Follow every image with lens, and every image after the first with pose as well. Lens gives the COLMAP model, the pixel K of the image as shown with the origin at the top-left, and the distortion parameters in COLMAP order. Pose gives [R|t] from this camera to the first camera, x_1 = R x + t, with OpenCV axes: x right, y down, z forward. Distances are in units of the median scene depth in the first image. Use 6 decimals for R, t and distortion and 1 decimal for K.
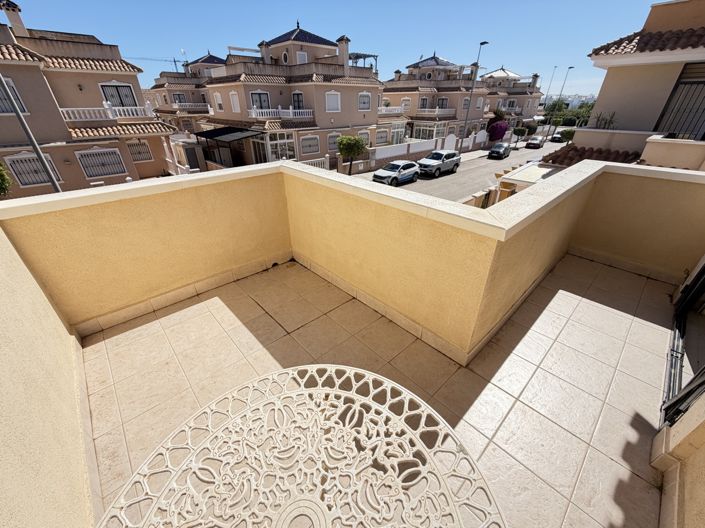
lens RADIAL K [[281.0, 0, 351.7], [0, 281.0, 263.2], [0, 0, 1]] dist [0.000750, -0.000696]
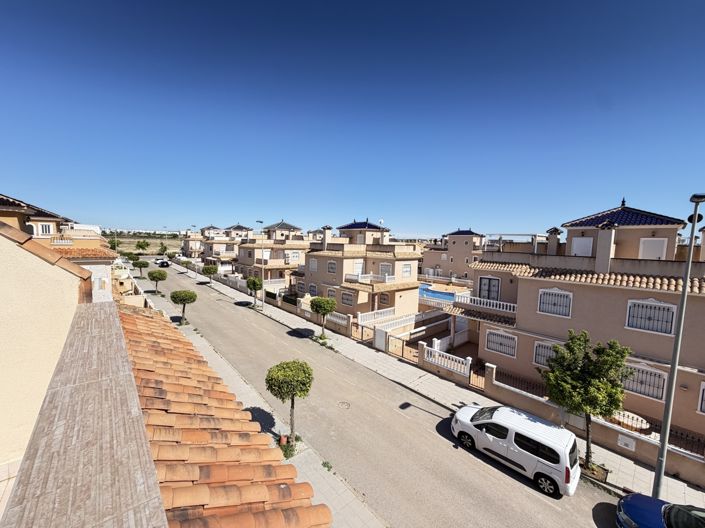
lens RADIAL K [[281.0, 0, 354.1], [0, 281.0, 263.4], [0, 0, 1]] dist [0.000750, -0.000696]
pose [[-0.020292, 0.076552, -0.996859, 0.619862], [-0.521754, 0.849715, 0.075873, -0.465313], [0.852854, 0.521655, 0.022699, 0.539867]]
